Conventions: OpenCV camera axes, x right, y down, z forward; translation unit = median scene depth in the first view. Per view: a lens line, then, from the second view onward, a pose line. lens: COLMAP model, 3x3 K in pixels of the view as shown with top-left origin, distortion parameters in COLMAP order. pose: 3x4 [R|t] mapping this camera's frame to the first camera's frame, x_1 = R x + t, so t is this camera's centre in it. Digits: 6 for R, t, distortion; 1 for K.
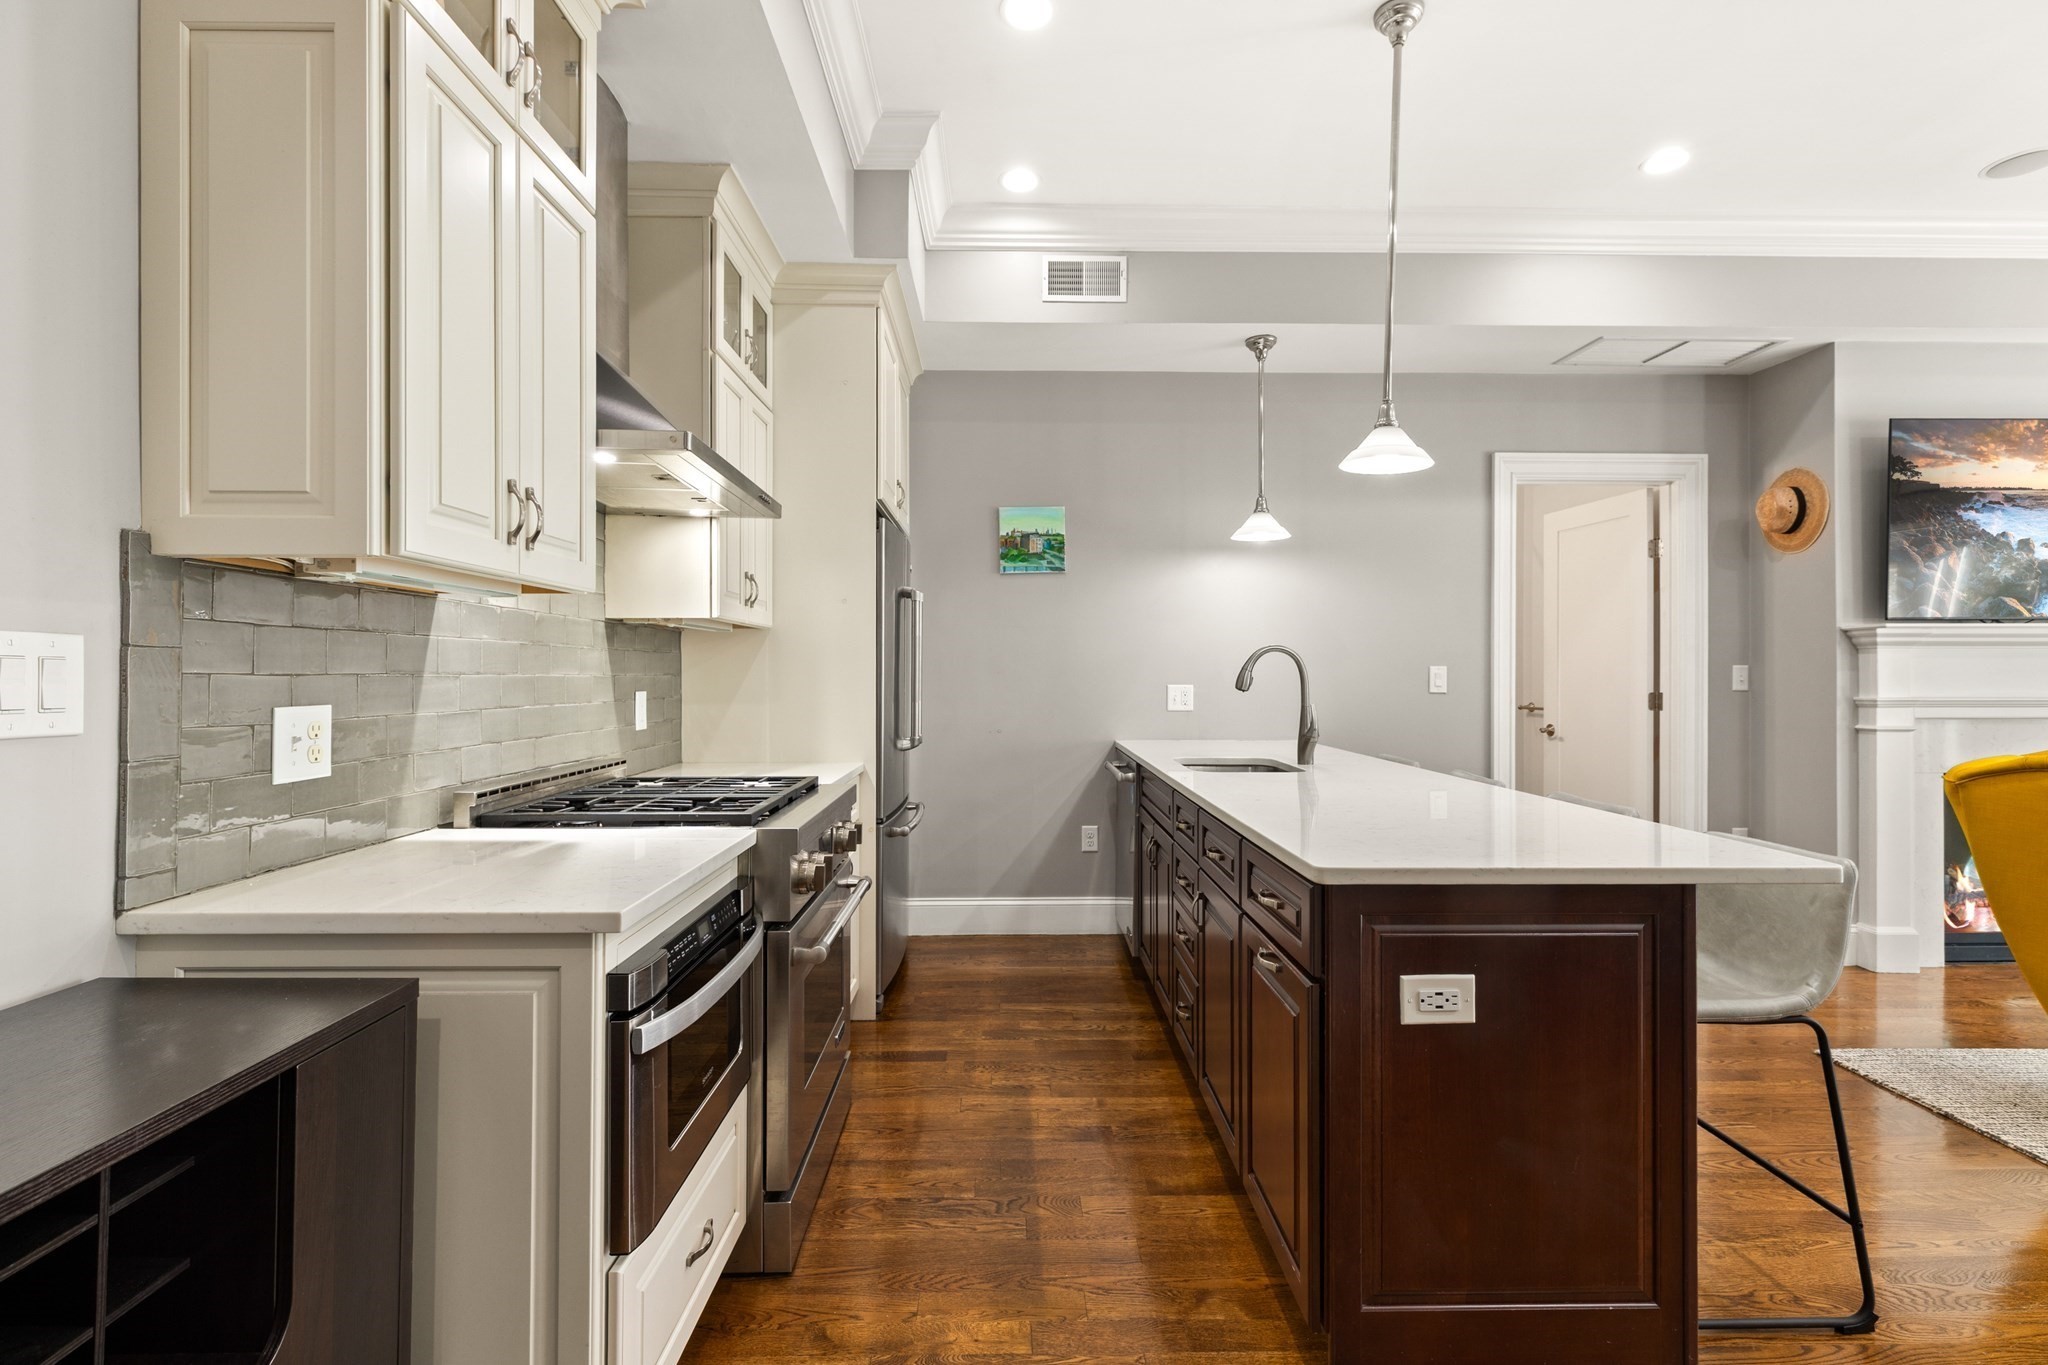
lens RADIAL K [[942.2, 0, 1030.7], [0, 942.2, 669.9], [0, 0, 1]] dist [0.002046, -0.000308]
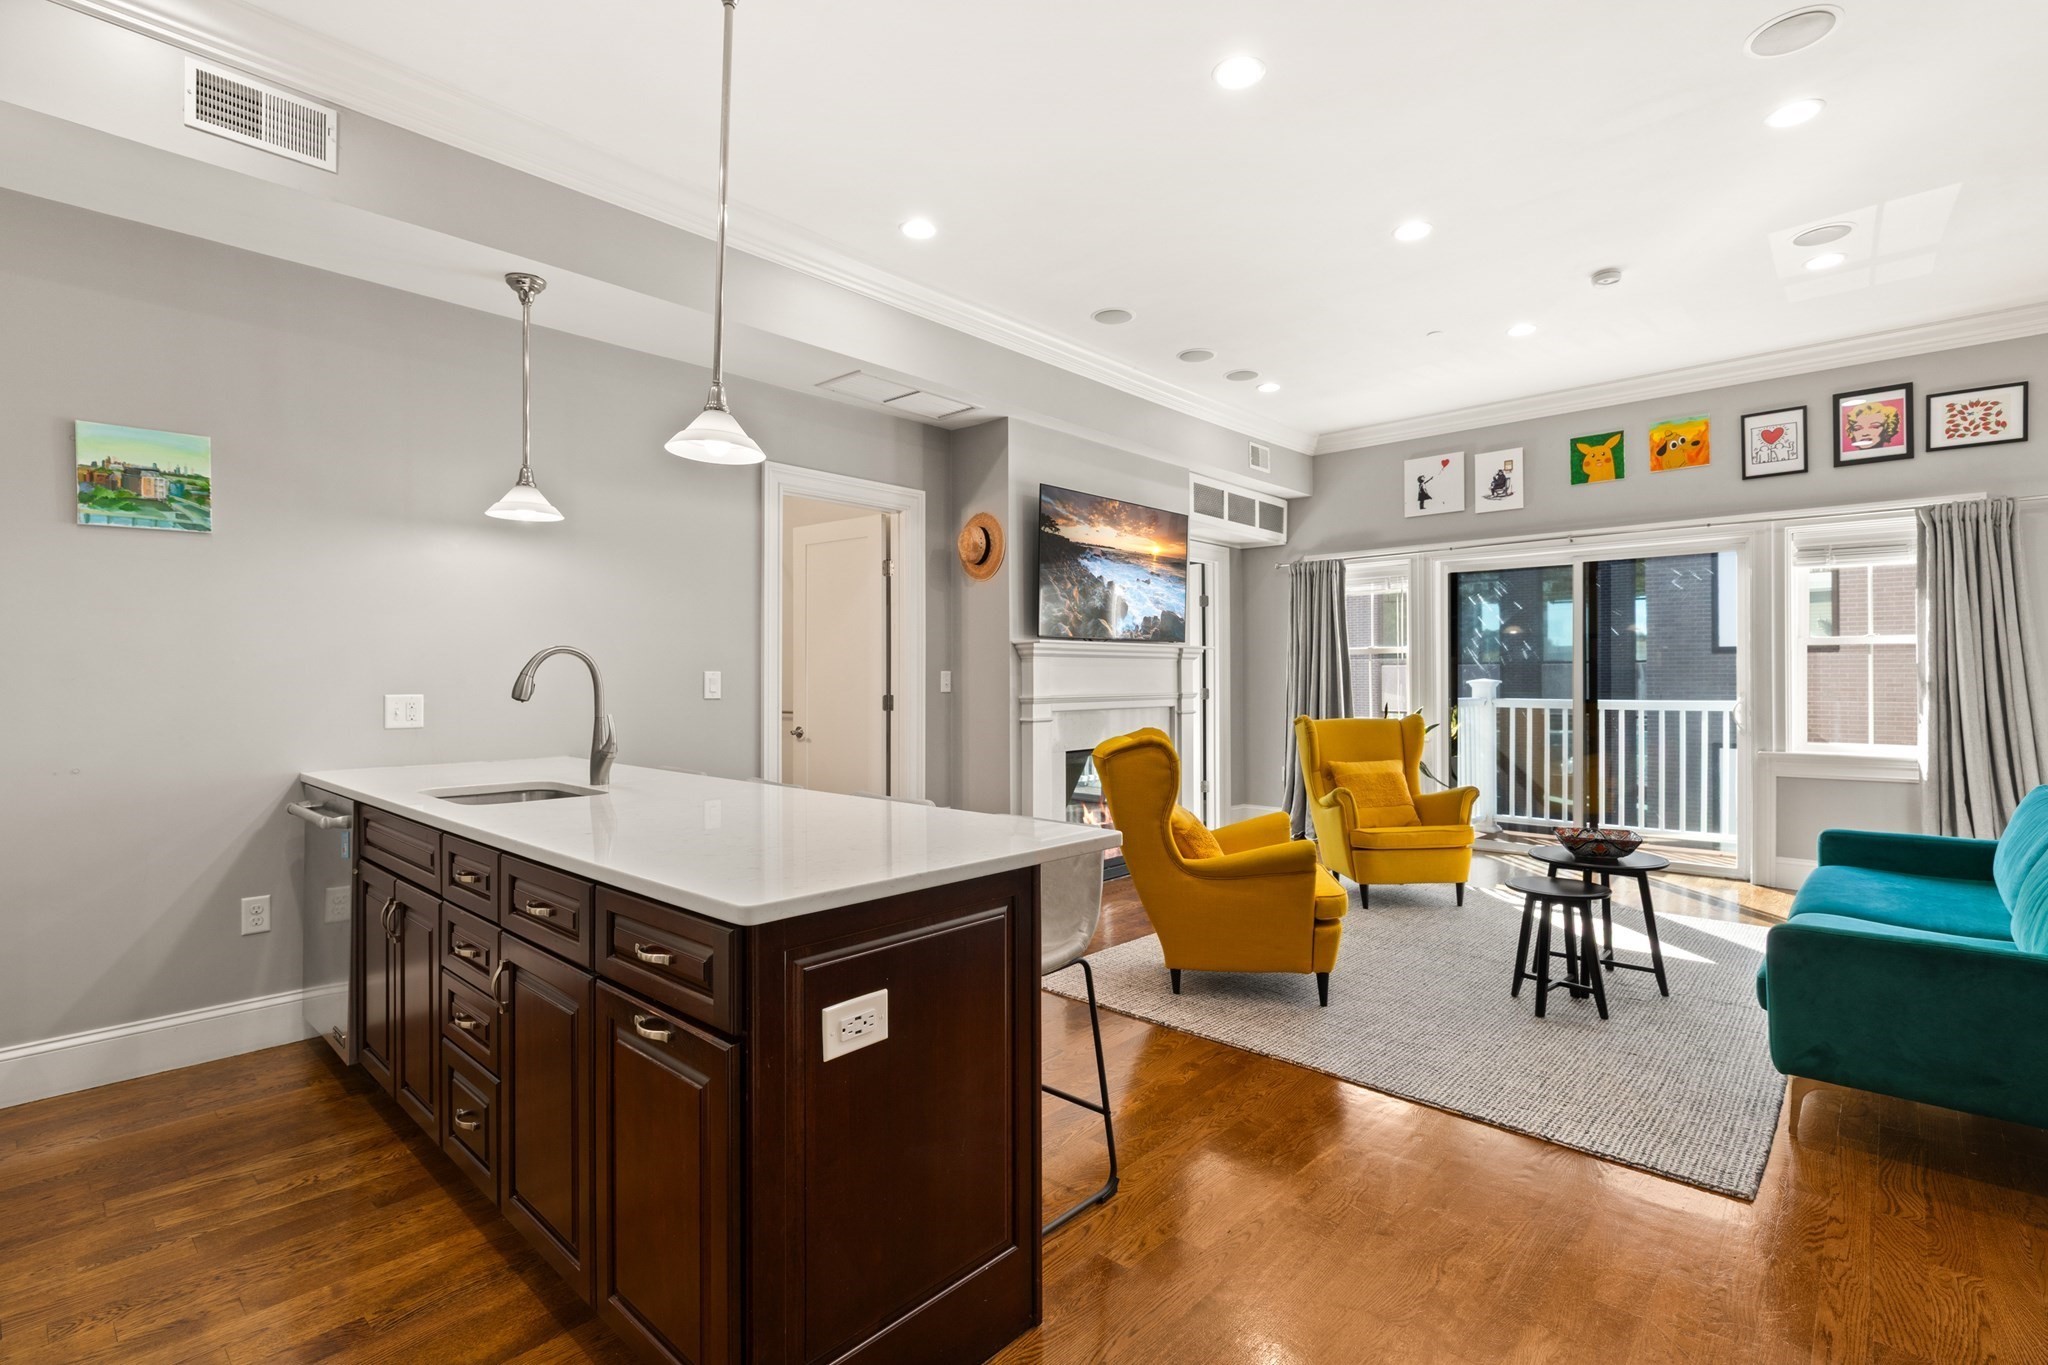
lens RADIAL K [[958.7, 0, 1030.3], [0, 958.7, 672.4], [0, 0, 1]] dist [-0.002465, 0.001348]
pose [[0.686751, 0.002135, 0.726889, -0.067232], [-0.000342, 0.999997, -0.002614, -0.000525], [-0.726892, 0.001547, 0.686750, 0.096306]]
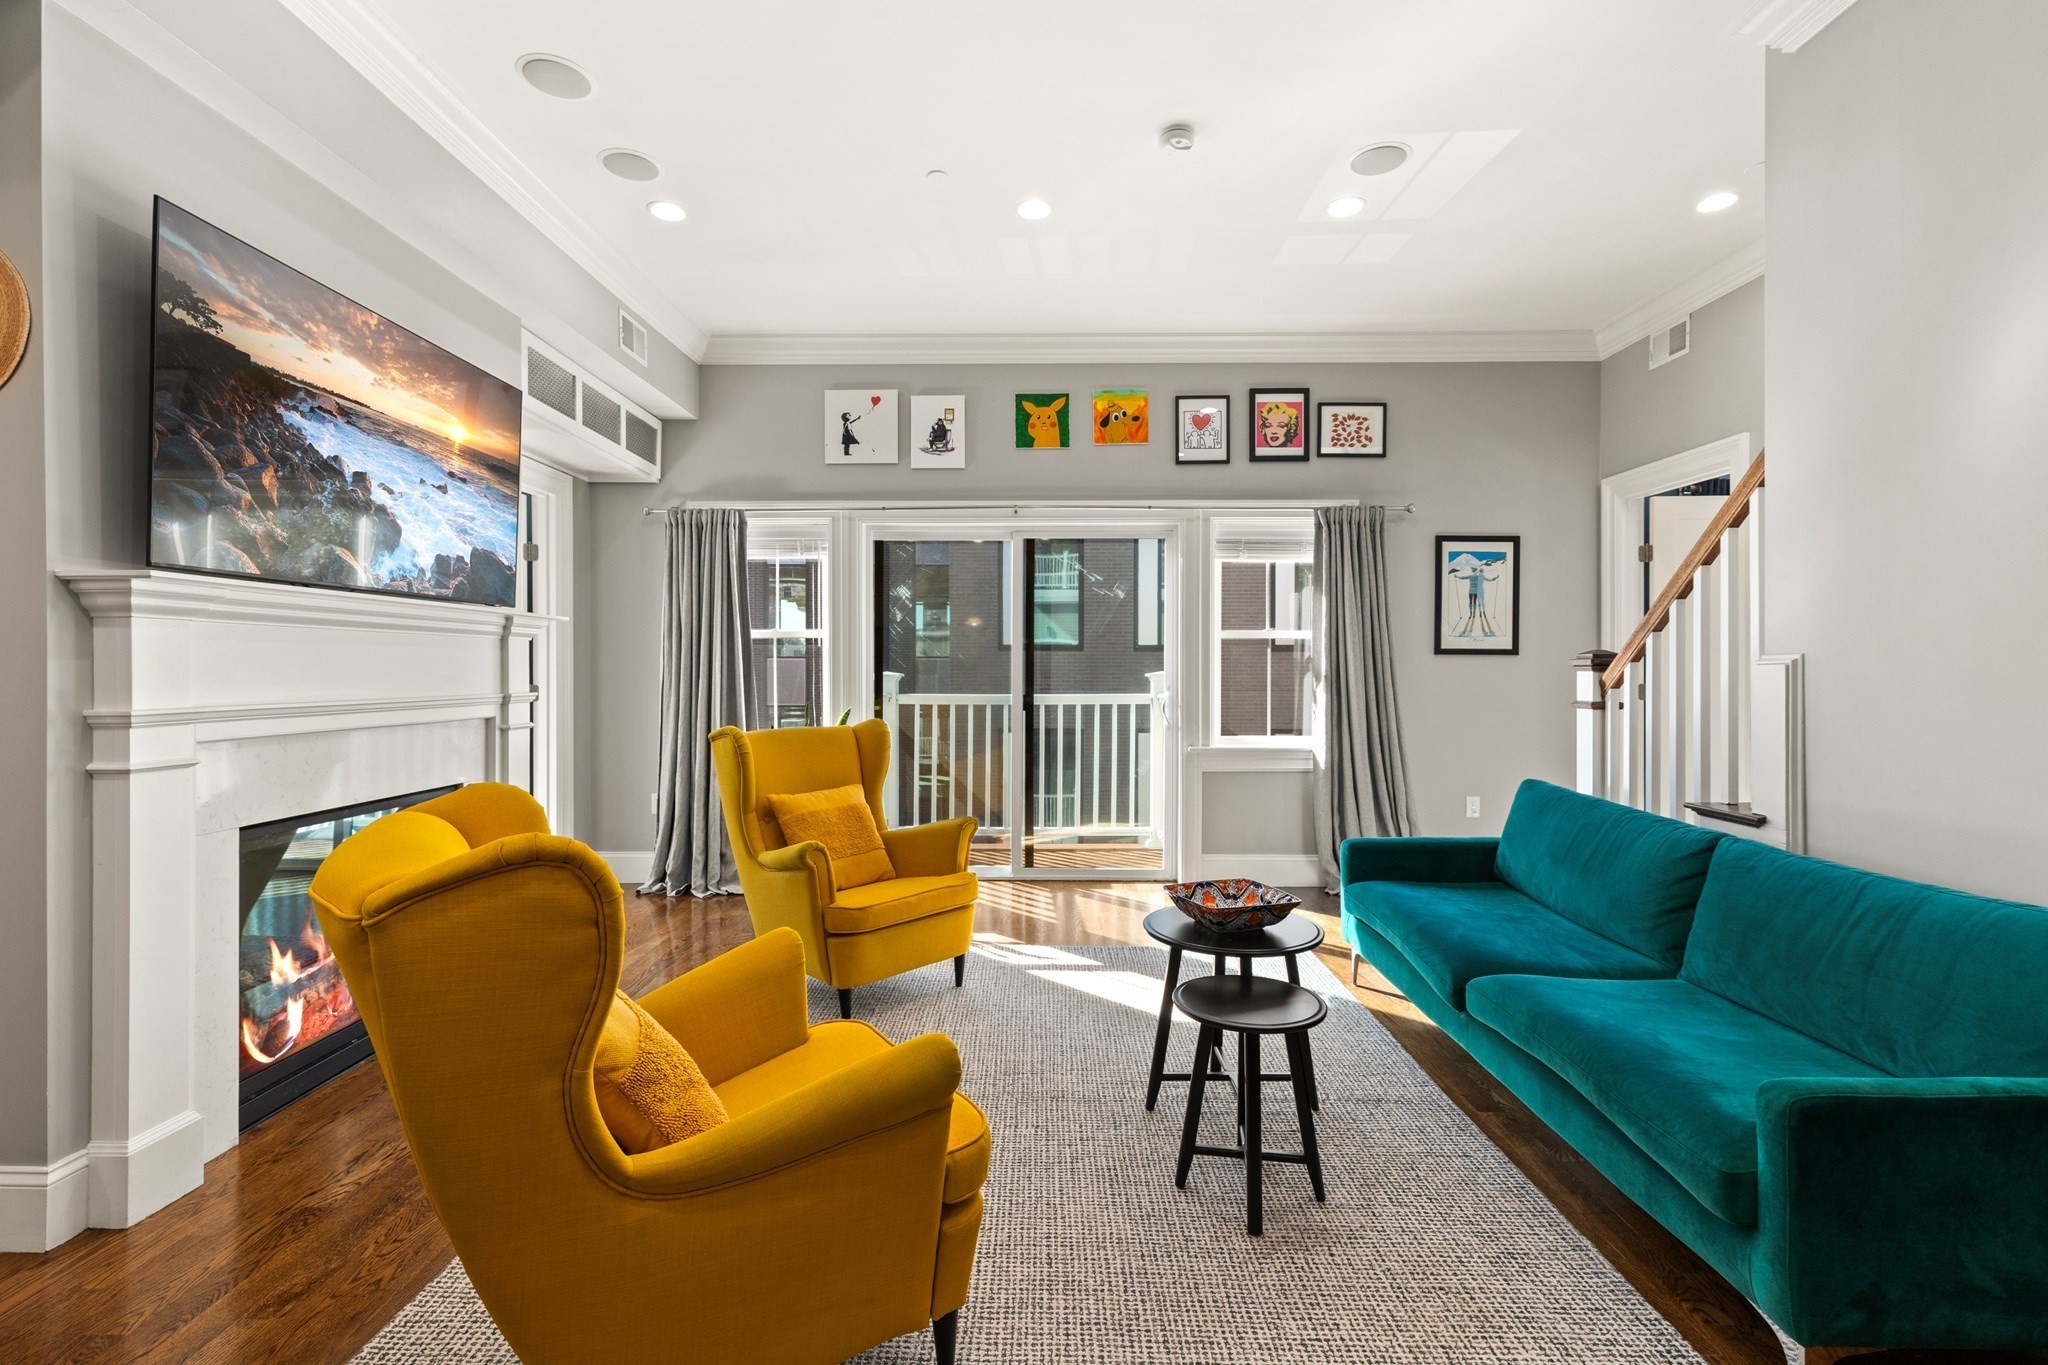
lens RADIAL K [[914.7, 0, 1024.7], [0, 914.7, 673.0], [0, 0, 1]] dist [0.003875, 0.000236]
pose [[0.034061, -0.001439, 0.999419, 0.399319], [-0.004991, 0.999986, 0.001610, 0.005282], [-0.999407, -0.005043, 0.034054, 0.482272]]
